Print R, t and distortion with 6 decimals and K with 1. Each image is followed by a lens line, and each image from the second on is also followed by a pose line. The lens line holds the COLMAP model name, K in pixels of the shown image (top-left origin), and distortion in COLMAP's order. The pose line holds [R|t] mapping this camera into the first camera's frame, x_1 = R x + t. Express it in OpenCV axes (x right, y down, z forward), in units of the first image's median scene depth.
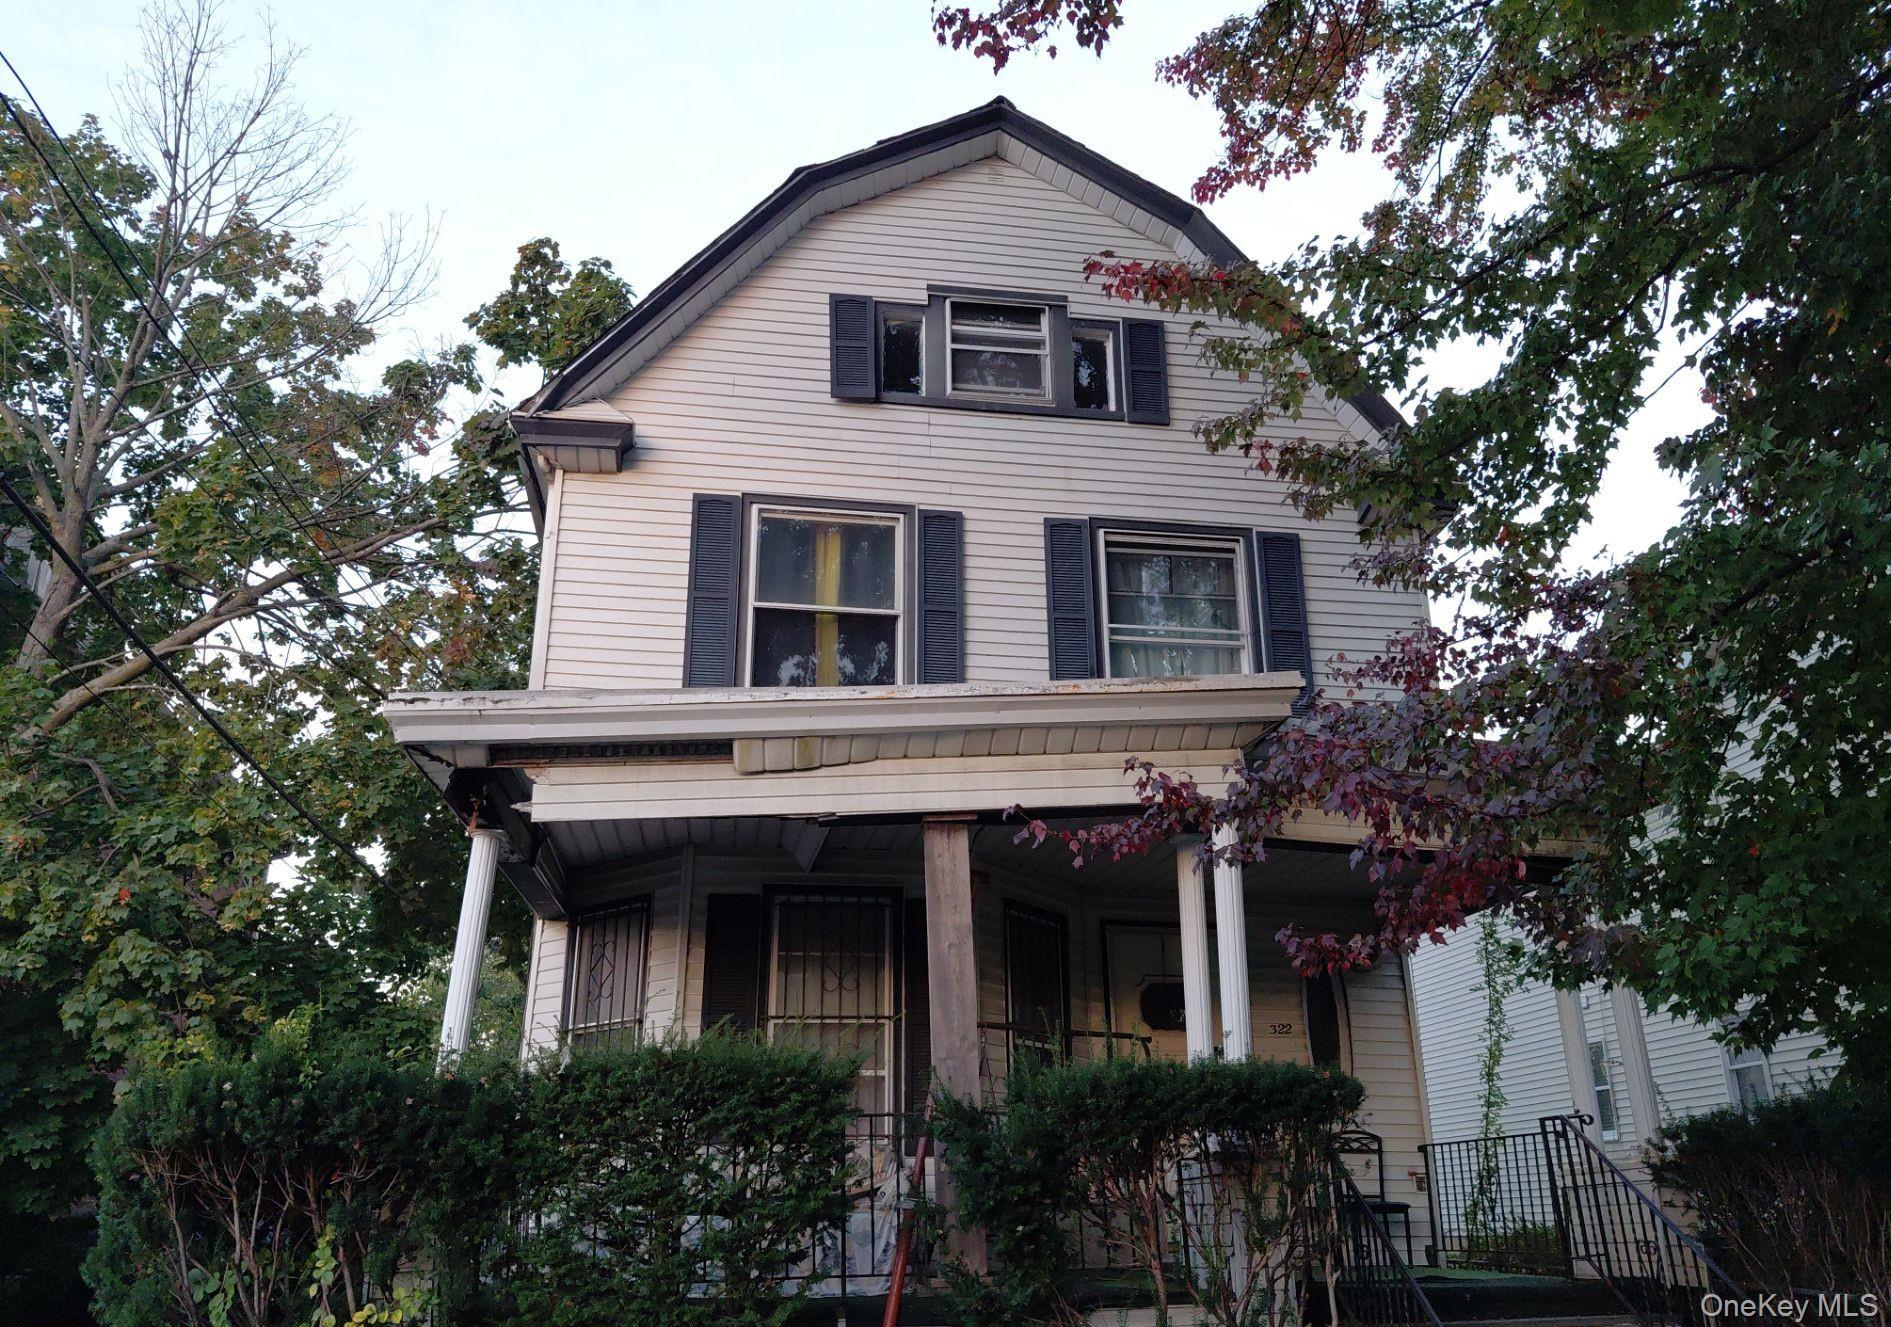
lens RADIAL K [[1442.1, 0, 946.4], [0, 1442.1, 668.8], [0, 0, 1]] dist [-0.003725, -0.021555]
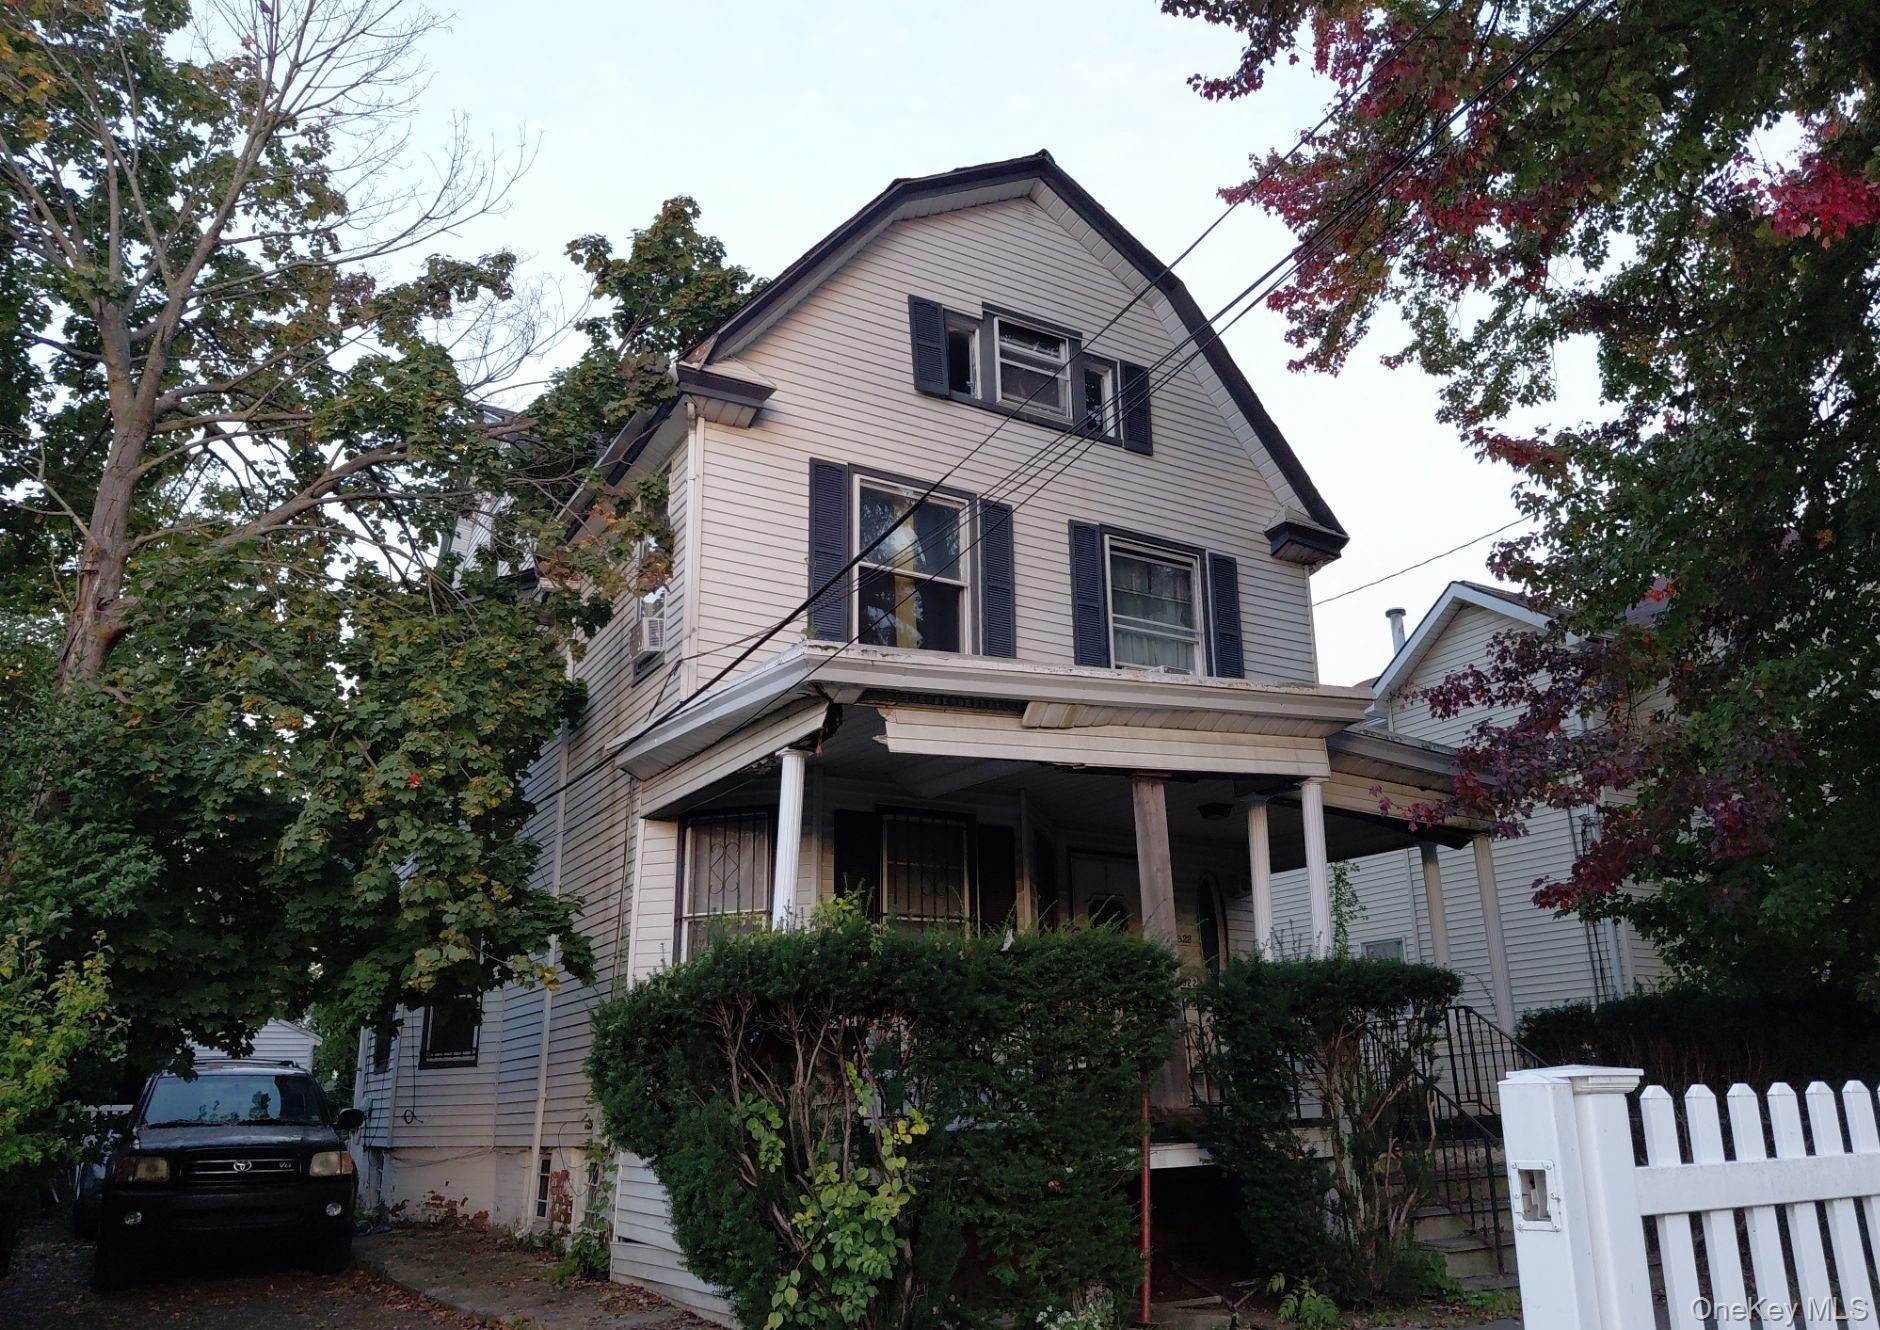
lens RADIAL K [[1433.7, 0, 939.0], [0, 1433.7, 661.1], [0, 0, 1]] dist [-0.003725, -0.021555]
pose [[0.926619, 0.107117, 0.360422, -0.455642], [-0.127333, 0.991319, 0.032744, -0.011529], [-0.353785, -0.076235, 0.932215, -0.099562]]
